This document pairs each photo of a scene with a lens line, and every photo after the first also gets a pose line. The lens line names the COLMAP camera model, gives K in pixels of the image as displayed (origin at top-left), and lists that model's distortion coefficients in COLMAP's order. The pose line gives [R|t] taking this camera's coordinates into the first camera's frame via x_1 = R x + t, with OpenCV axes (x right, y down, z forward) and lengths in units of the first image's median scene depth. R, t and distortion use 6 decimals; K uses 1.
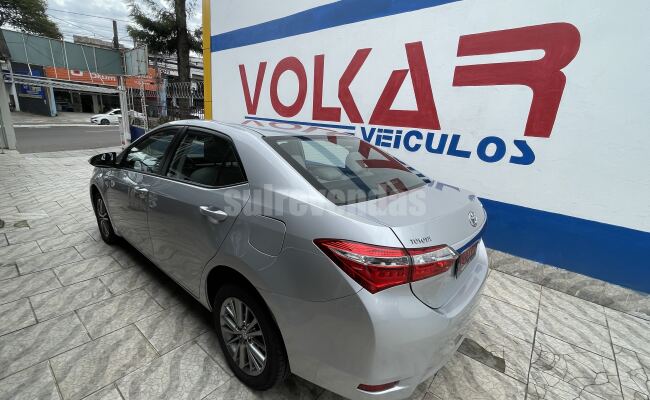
lens RADIAL K [[287.0, 0, 325.0], [0, 287.0, 200.0], [0, 0, 1]] dist [-0.002664, -0.000915]
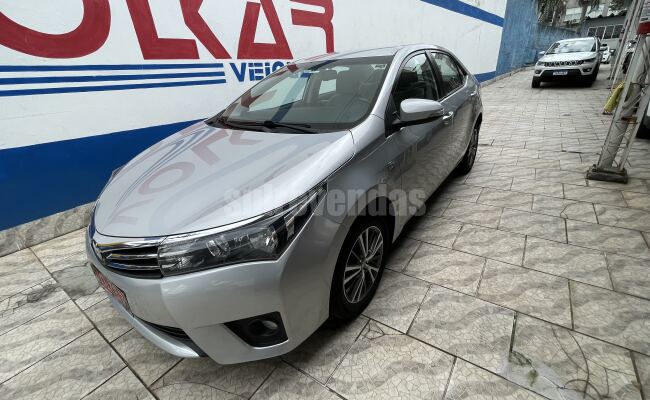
lens RADIAL K [[287.0, 0, 325.0], [0, 287.0, 200.0], [0, 0, 1]] dist [-0.002664, -0.000915]
pose [[-0.072728, -0.461956, 0.883916, -1.110211], [0.315044, 0.830245, 0.459827, -0.267263], [-0.946286, 0.311915, 0.085154, 0.951464]]
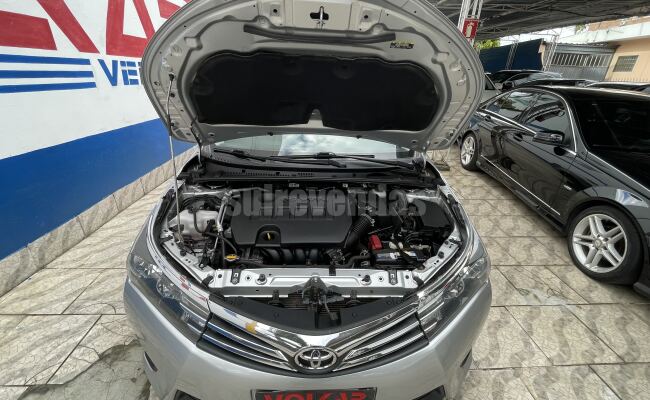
lens RADIAL K [[280.4, 0, 322.0], [0, 280.4, 199.9], [0, 0, 1]] dist [-0.006165, -0.000302]
pose [[-0.671546, -0.395302, 0.626708, -0.885202], [0.107457, 0.784903, 0.610230, -0.411421], [-0.733130, 0.477142, -0.484620, 1.335862]]
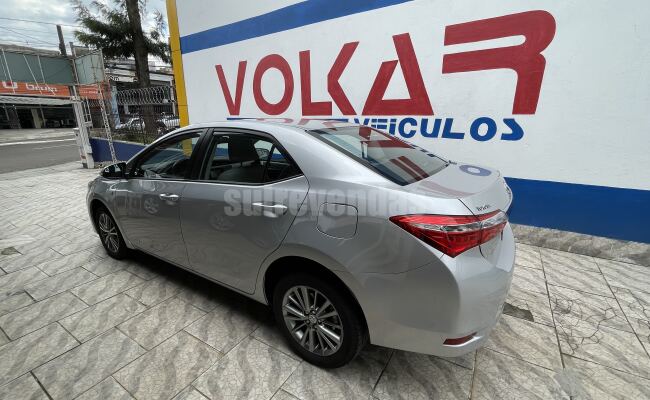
lens RADIAL K [[287.0, 0, 325.0], [0, 287.0, 200.0], [0, 0, 1]] dist [-0.002664, -0.000915]
pose [[0.989211, -0.104271, 0.102908, -0.142427], [0.102920, 0.994520, 0.018362, 0.008850], [-0.104259, -0.007573, 0.994521, -0.024340]]
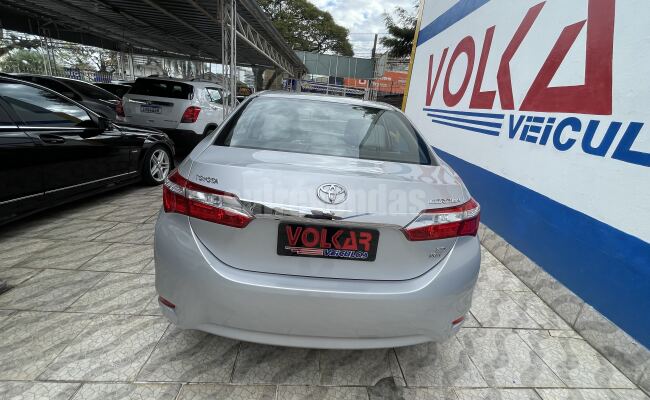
lens RADIAL K [[287.0, 0, 325.0], [0, 287.0, 200.0], [0, 0, 1]] dist [-0.002664, -0.000915]
pose [[0.675781, 0.229643, -0.700418, 0.455989], [-0.239928, 0.967013, 0.085561, 0.010237], [0.696961, 0.110229, 0.708586, 0.210408]]
